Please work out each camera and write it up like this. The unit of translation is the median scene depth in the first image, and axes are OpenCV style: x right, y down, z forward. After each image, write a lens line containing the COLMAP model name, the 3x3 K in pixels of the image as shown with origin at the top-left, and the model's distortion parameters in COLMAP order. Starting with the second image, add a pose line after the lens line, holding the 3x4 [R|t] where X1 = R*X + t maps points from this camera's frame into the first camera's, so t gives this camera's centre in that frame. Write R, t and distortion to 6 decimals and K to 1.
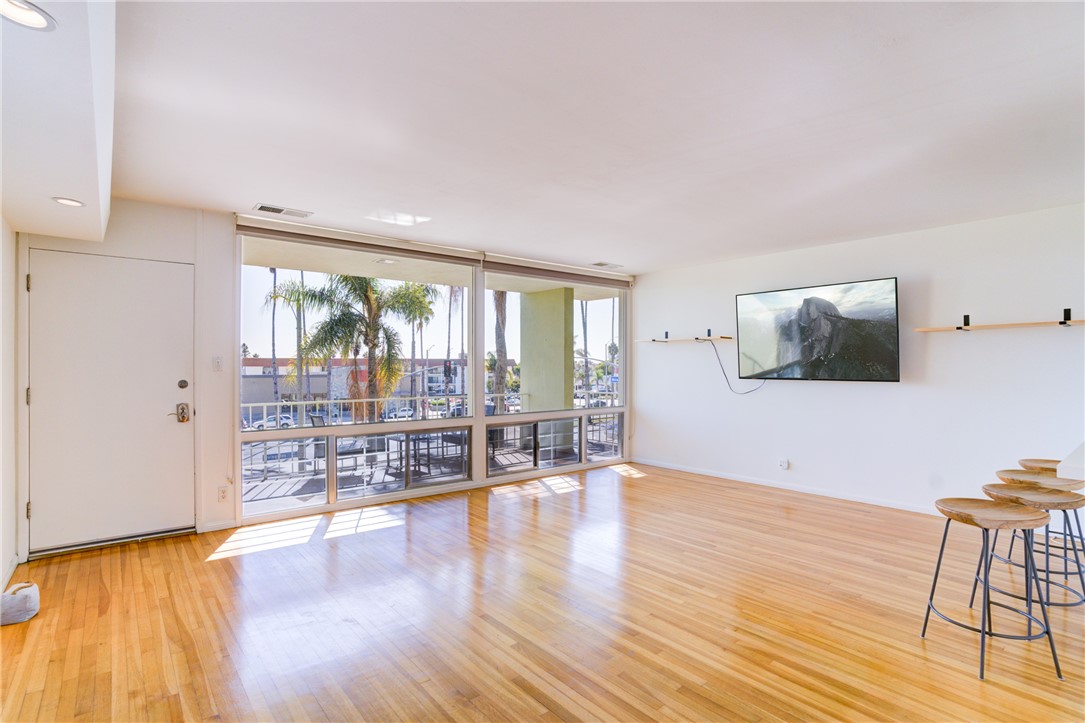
lens RADIAL K [[537.0, 0, 545.9], [0, 537.0, 362.7], [0, 0, 1]] dist [-0.014449, 0.002653]
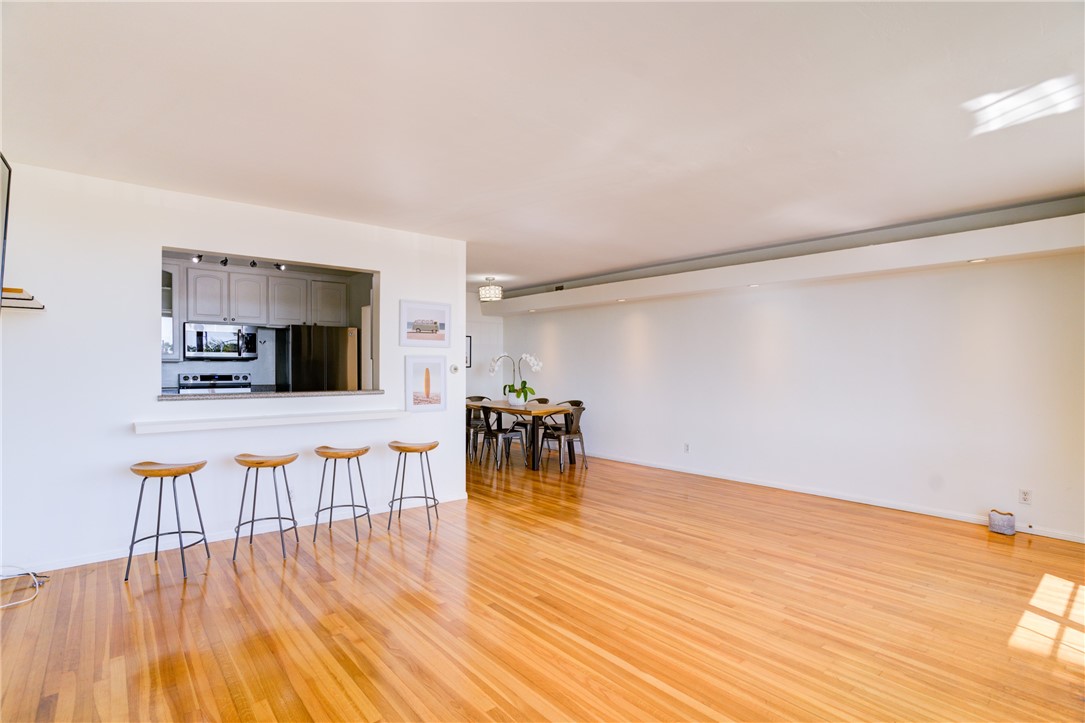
lens RADIAL K [[537.0, 0, 542.1], [0, 537.0, 370.9], [0, 0, 1]] dist [-0.014449, 0.002653]
pose [[-0.999972, -0.005240, -0.005410, 0.197921], [-0.005300, 0.999925, 0.011026, 0.003132], [0.005351, 0.011055, -0.999925, 1.389955]]
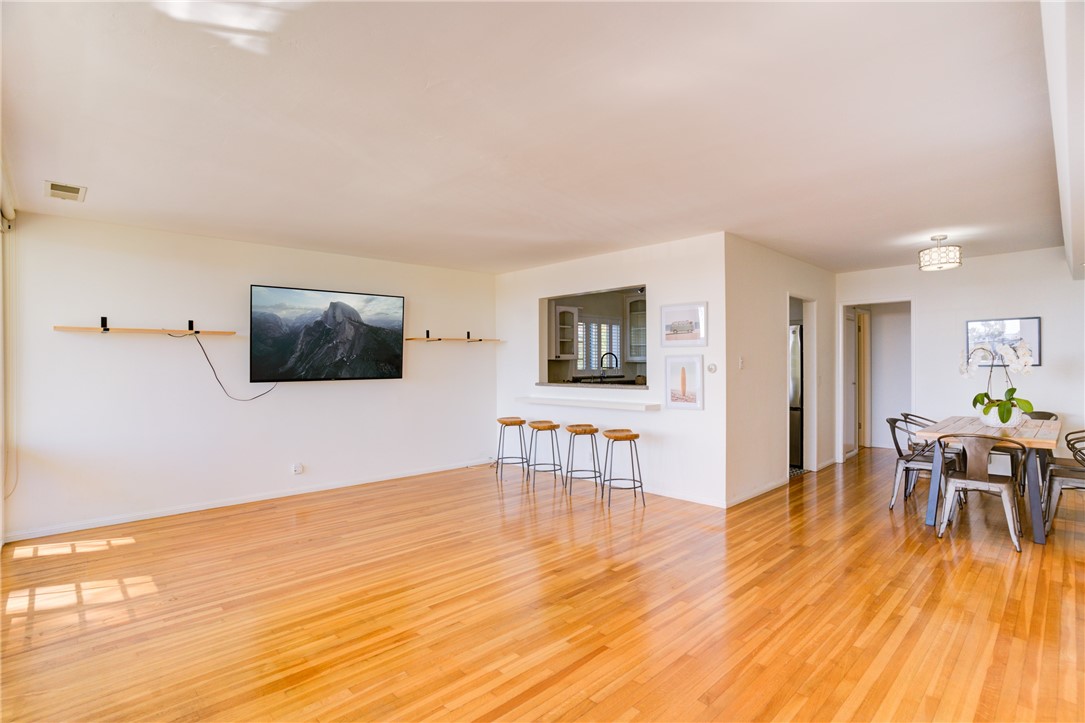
lens RADIAL K [[537.0, 0, 547.5], [0, 537.0, 358.8], [0, 0, 1]] dist [-0.014449, 0.002653]
pose [[-0.057764, 0.011020, 0.998269, -0.623541], [0.004926, 0.999930, -0.010753, 0.003740], [-0.998318, 0.004297, -0.057814, 0.698674]]
